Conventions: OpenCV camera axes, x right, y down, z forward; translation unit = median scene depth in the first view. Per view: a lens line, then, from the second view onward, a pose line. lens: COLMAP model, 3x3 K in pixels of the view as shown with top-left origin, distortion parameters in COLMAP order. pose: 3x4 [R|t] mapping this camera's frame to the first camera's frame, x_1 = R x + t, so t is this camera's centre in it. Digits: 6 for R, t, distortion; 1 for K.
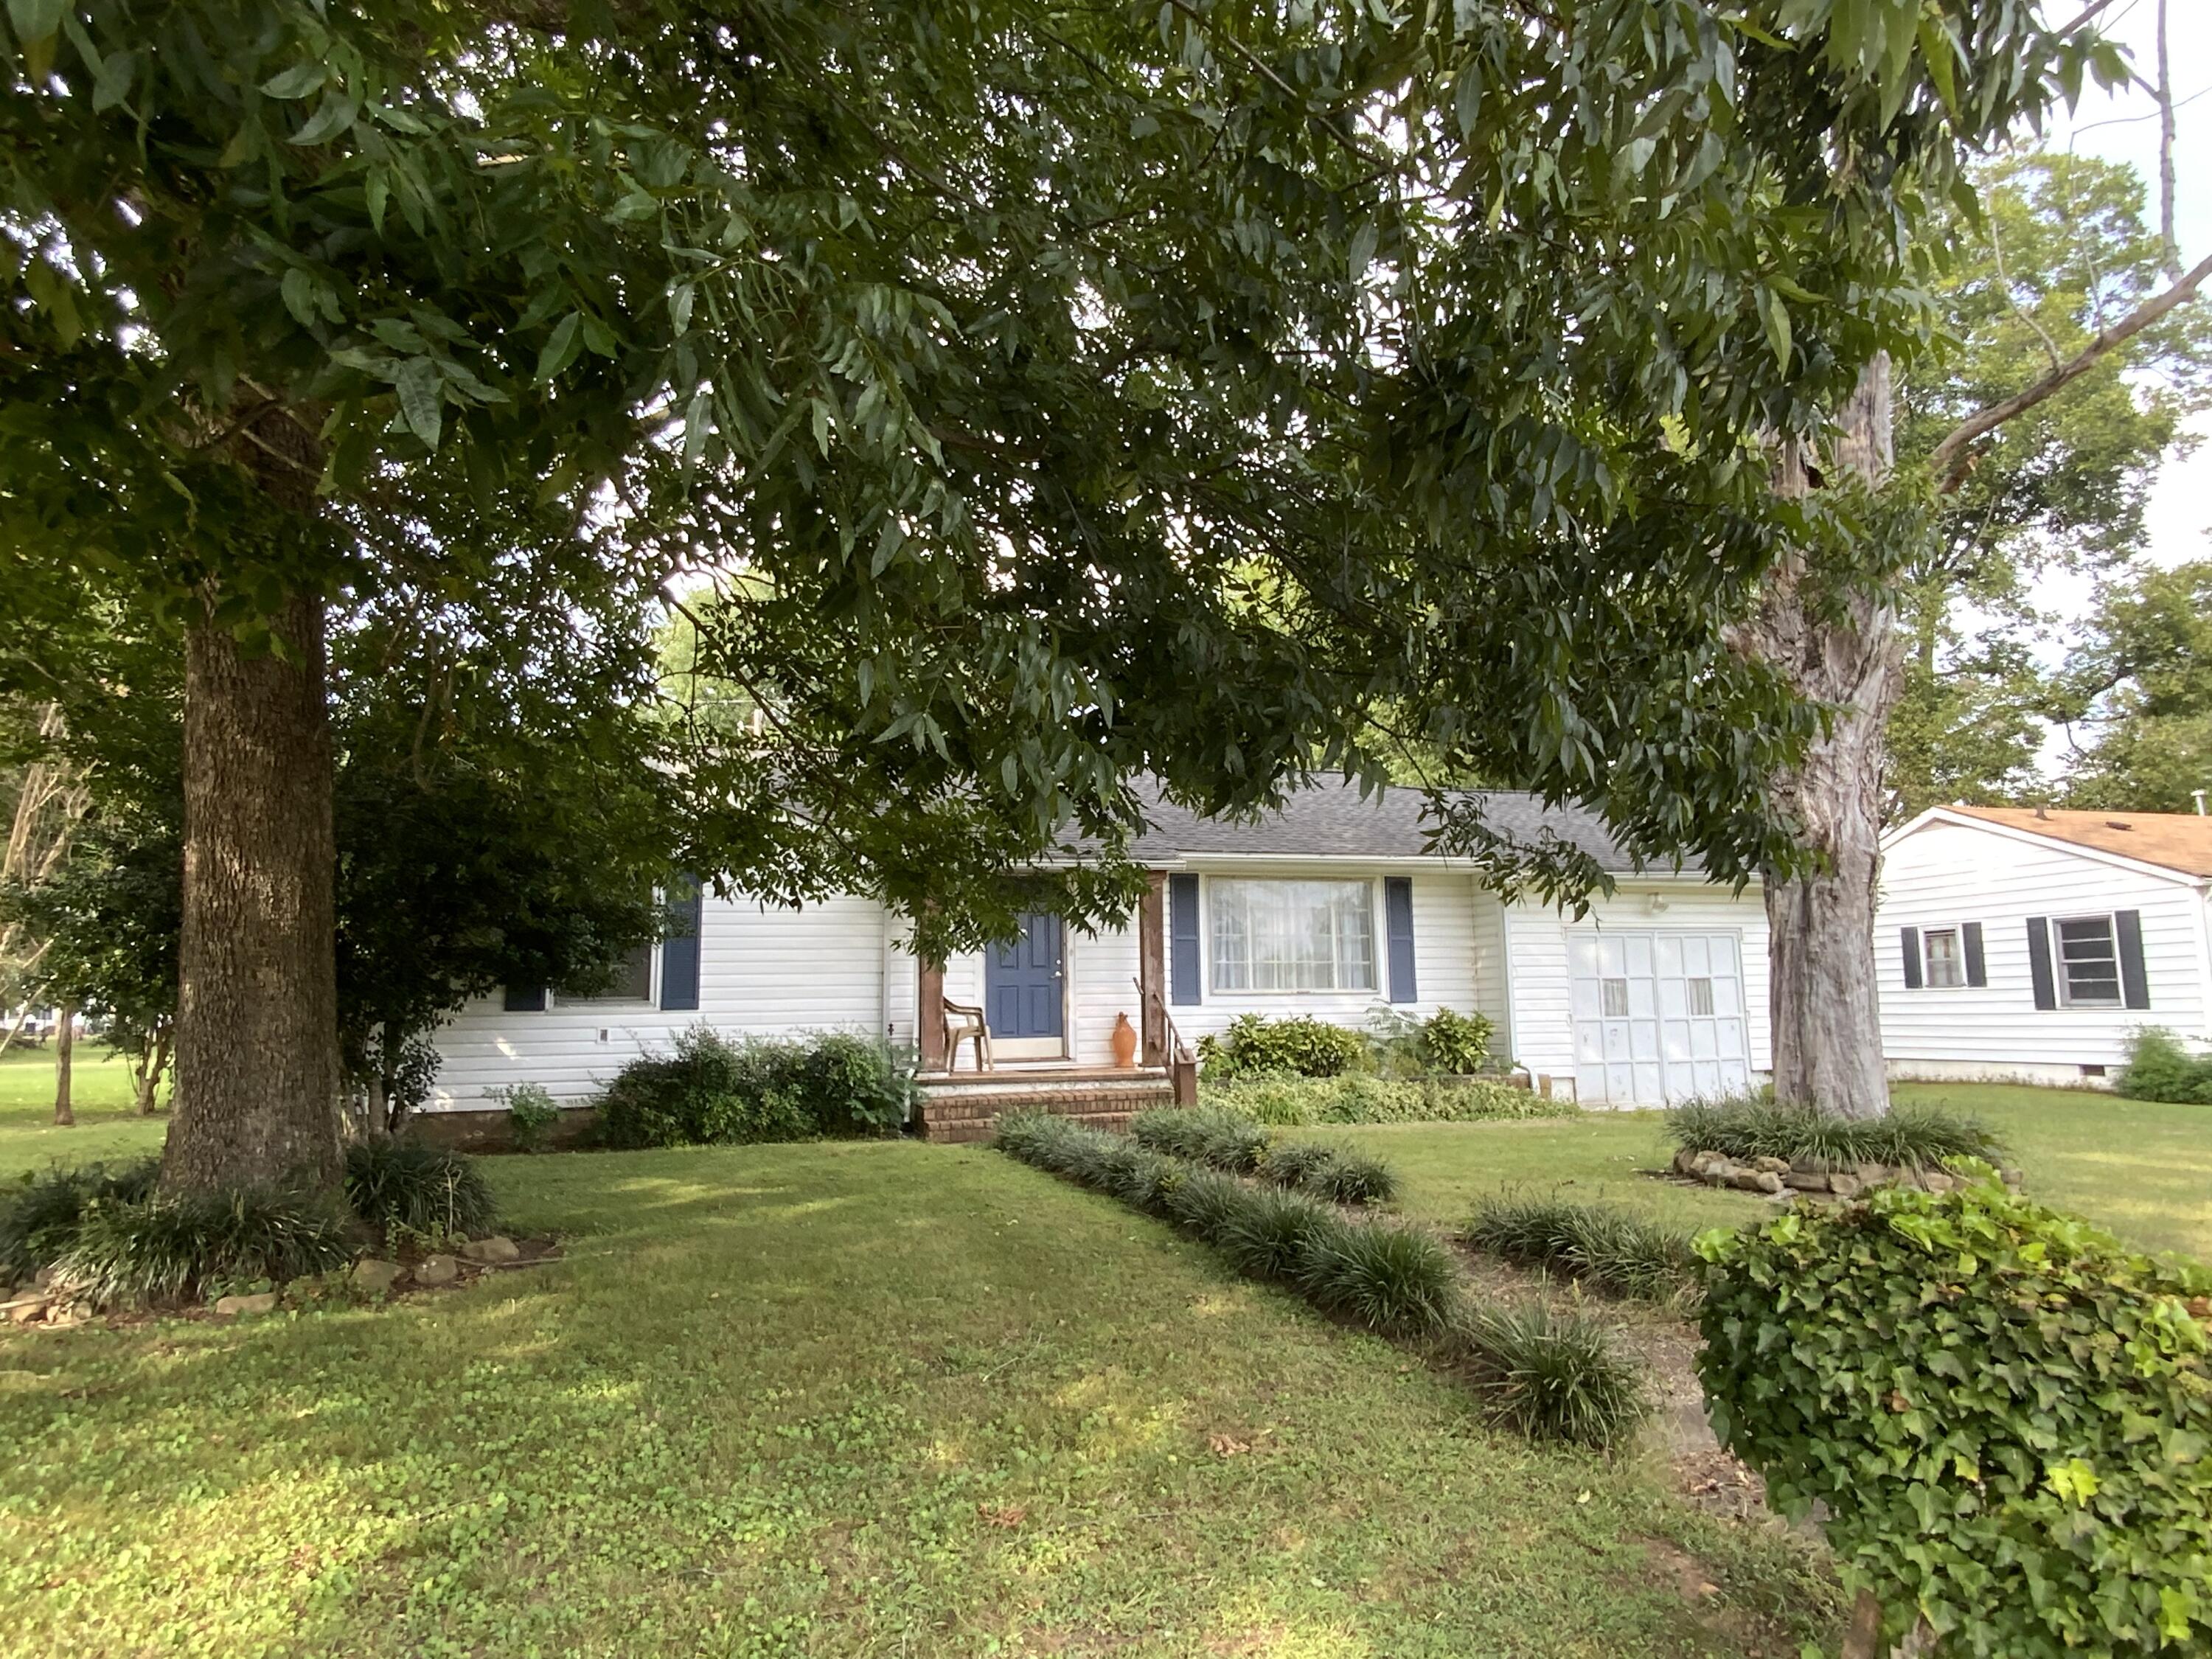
lens RADIAL K [[1314.5, 0, 1106.0], [0, 1314.5, 829.5], [0, 0, 1]] dist [0.004168, 0.000130]
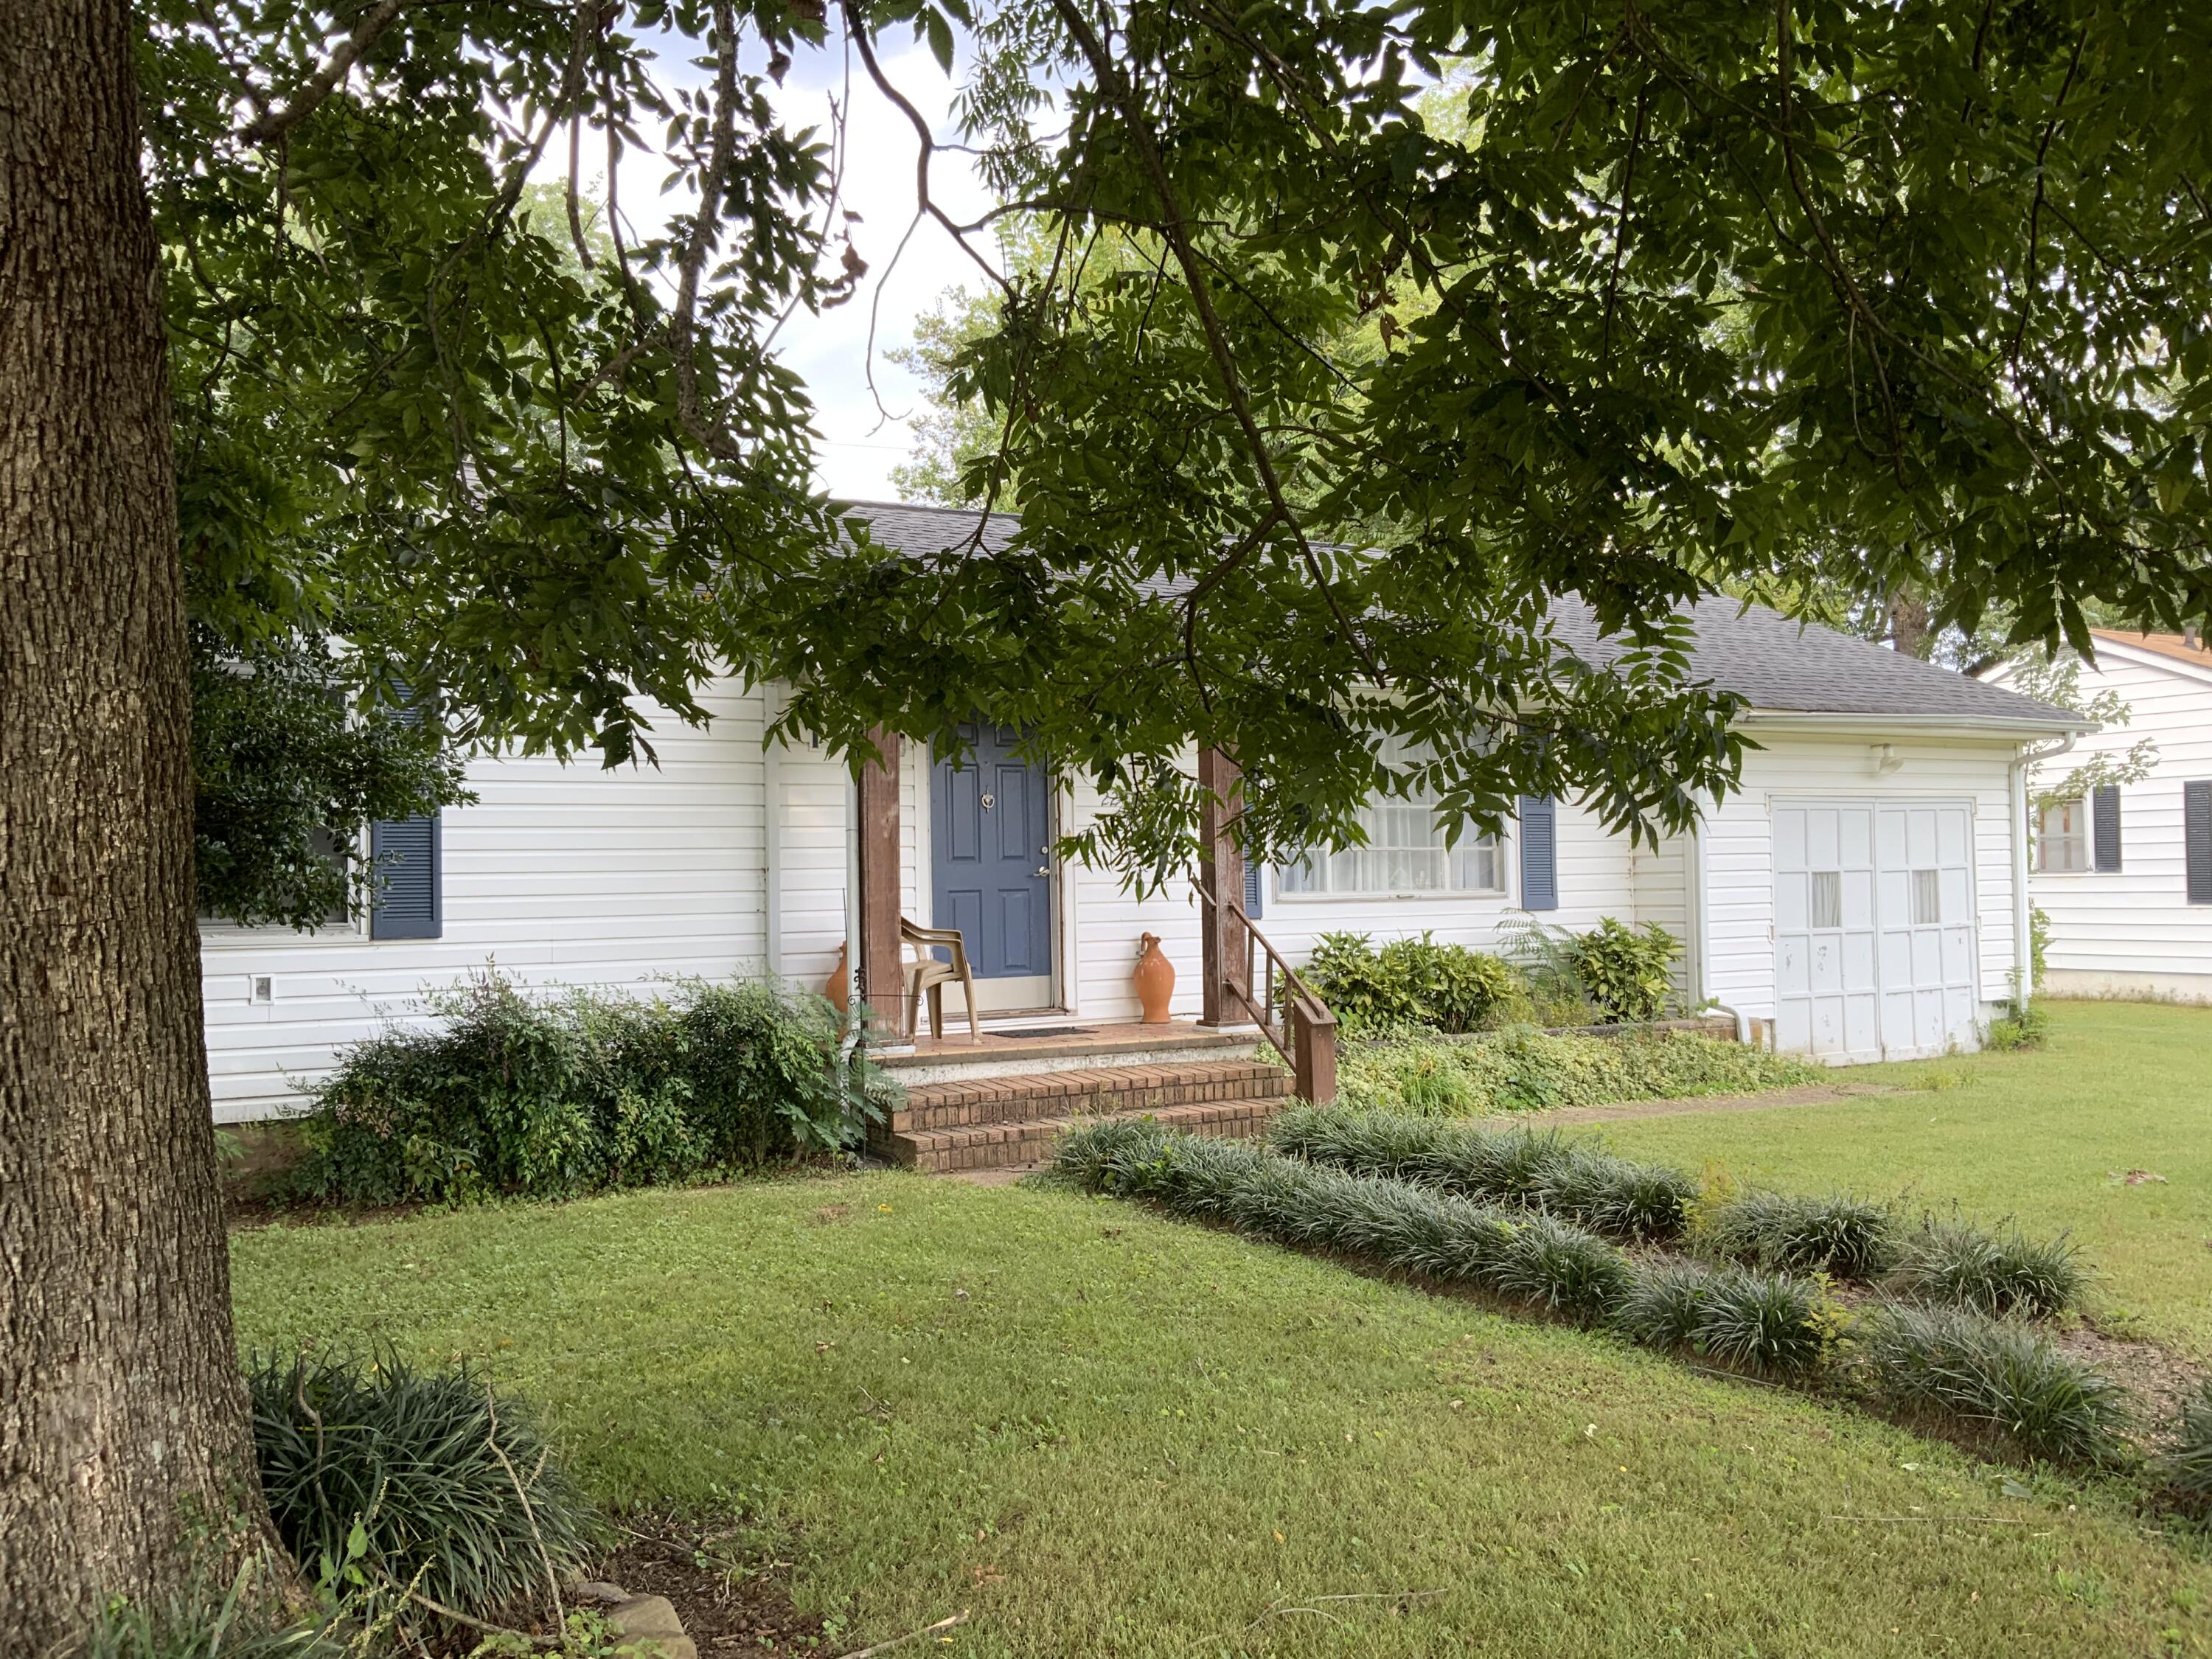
lens RADIAL K [[1836.7, 0, 1106.0], [0, 1836.7, 829.5], [0, 0, 1]] dist [-0.015424, -0.005146]
pose [[0.975270, 0.003918, 0.220980, -0.203795], [-0.027329, 0.994307, 0.102985, 0.006779], [-0.219318, -0.106478, 0.969826, 0.205800]]
